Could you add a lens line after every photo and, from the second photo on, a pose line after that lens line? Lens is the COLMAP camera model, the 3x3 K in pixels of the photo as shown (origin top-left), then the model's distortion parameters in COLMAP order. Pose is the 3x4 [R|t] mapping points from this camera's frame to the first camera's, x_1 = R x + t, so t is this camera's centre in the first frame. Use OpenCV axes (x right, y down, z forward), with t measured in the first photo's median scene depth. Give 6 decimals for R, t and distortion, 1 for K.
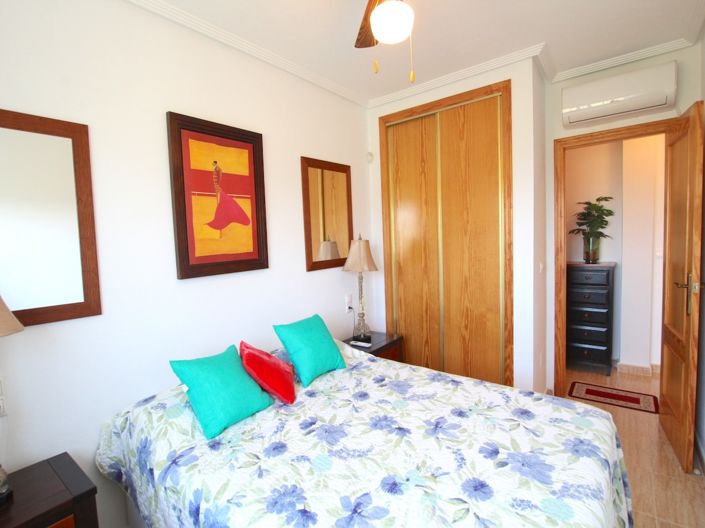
lens RADIAL K [[336.6, 0, 350.4], [0, 336.6, 275.7], [0, 0, 1]] dist [-0.016122, 0.000813]
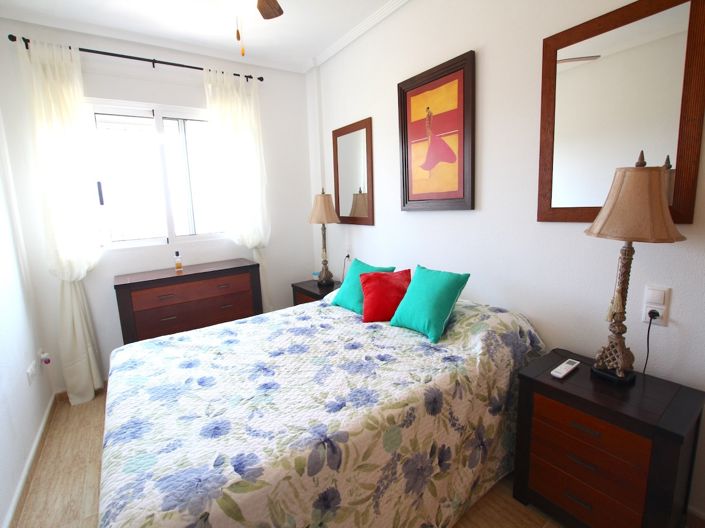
lens RADIAL K [[324.6, 0, 351.5], [0, 324.6, 256.3], [0, 0, 1]] dist [-0.027915, 0.001405]
pose [[-0.260599, 0.213578, -0.941527, 0.826018], [-0.047166, 0.971243, 0.233374, -0.107907], [0.964294, 0.105225, -0.243032, 1.147465]]
